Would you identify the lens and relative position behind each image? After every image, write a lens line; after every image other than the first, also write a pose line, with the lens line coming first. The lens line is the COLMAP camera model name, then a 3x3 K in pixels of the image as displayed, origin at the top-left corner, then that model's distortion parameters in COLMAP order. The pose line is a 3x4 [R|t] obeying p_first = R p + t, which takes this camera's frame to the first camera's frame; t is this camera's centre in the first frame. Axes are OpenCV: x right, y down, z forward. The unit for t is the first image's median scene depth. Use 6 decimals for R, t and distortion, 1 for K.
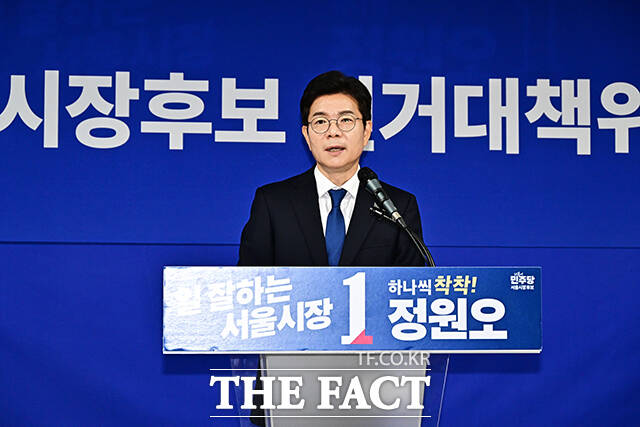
lens RADIAL K [[1579.2, 0, 320.0], [0, 1579.2, 213.5], [0, 0, 1]] dist [-0.073493, 0.144118]
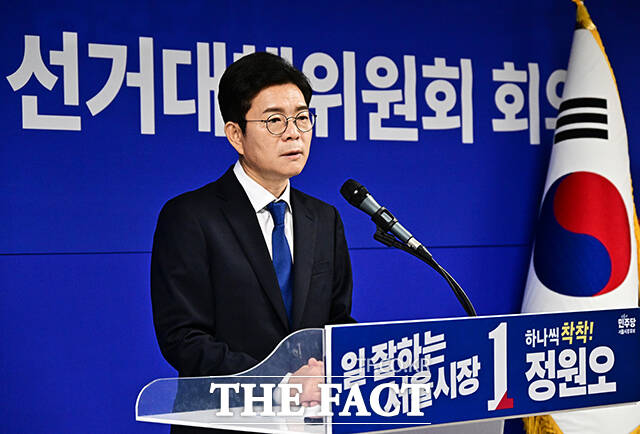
lens RADIAL K [[2001.2, 0, 320.0], [0, 2001.2, 217.0], [0, 0, 1]] dist [0.154690, -0.314941]
pose [[0.793072, -0.009287, 0.609058, -0.688857], [-0.020472, 0.998913, 0.041889, -0.060146], [-0.608784, -0.045689, 0.792019, 0.224127]]
